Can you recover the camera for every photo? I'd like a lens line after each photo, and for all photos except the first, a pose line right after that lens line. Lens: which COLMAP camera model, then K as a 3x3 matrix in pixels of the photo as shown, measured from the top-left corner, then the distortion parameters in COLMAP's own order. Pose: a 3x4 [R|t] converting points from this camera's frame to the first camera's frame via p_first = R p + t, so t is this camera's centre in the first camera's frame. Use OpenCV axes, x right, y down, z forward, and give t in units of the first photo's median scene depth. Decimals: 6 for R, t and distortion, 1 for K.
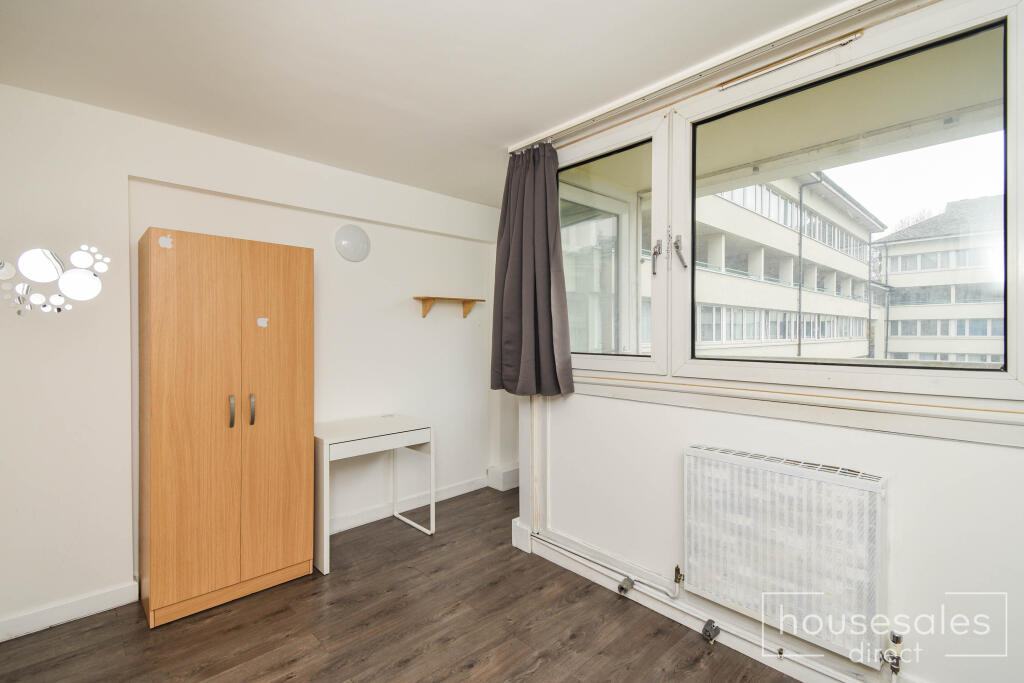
lens RADIAL K [[458.9, 0, 512.1], [0, 458.9, 339.8], [0, 0, 1]] dist [-0.023287, -0.000645]
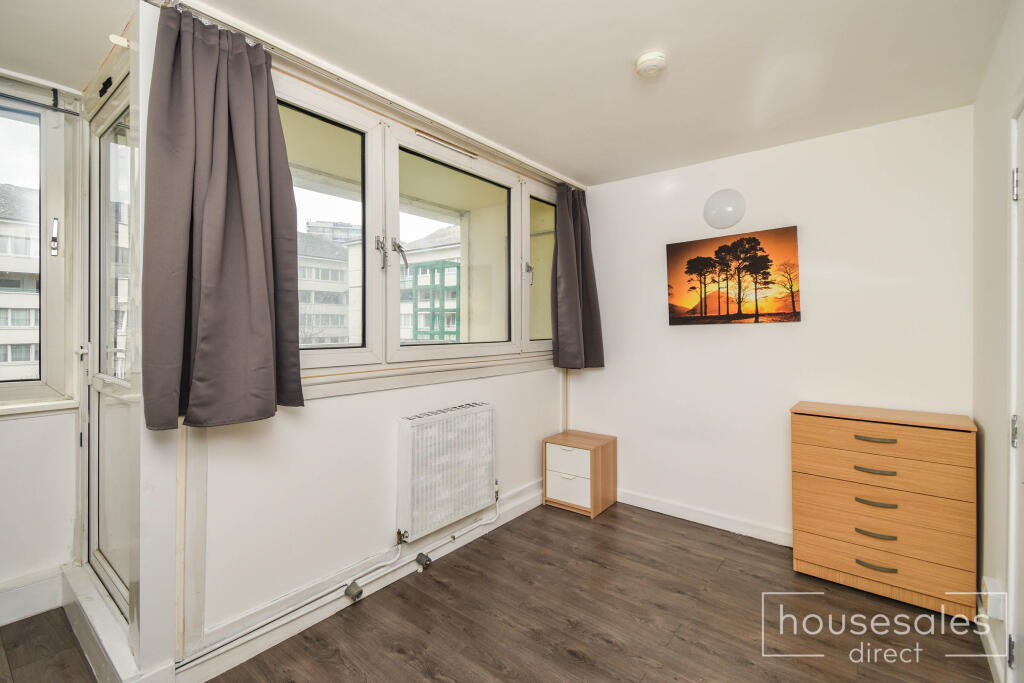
lens RADIAL K [[458.9, 0, 504.1], [0, 458.9, 321.0], [0, 0, 1]] dist [-0.023287, -0.000645]
pose [[-0.158803, 0.009127, 0.987268, -0.789726], [0.009433, 0.999926, -0.007727, -0.010241], [-0.987265, 0.008086, -0.158877, 0.903070]]
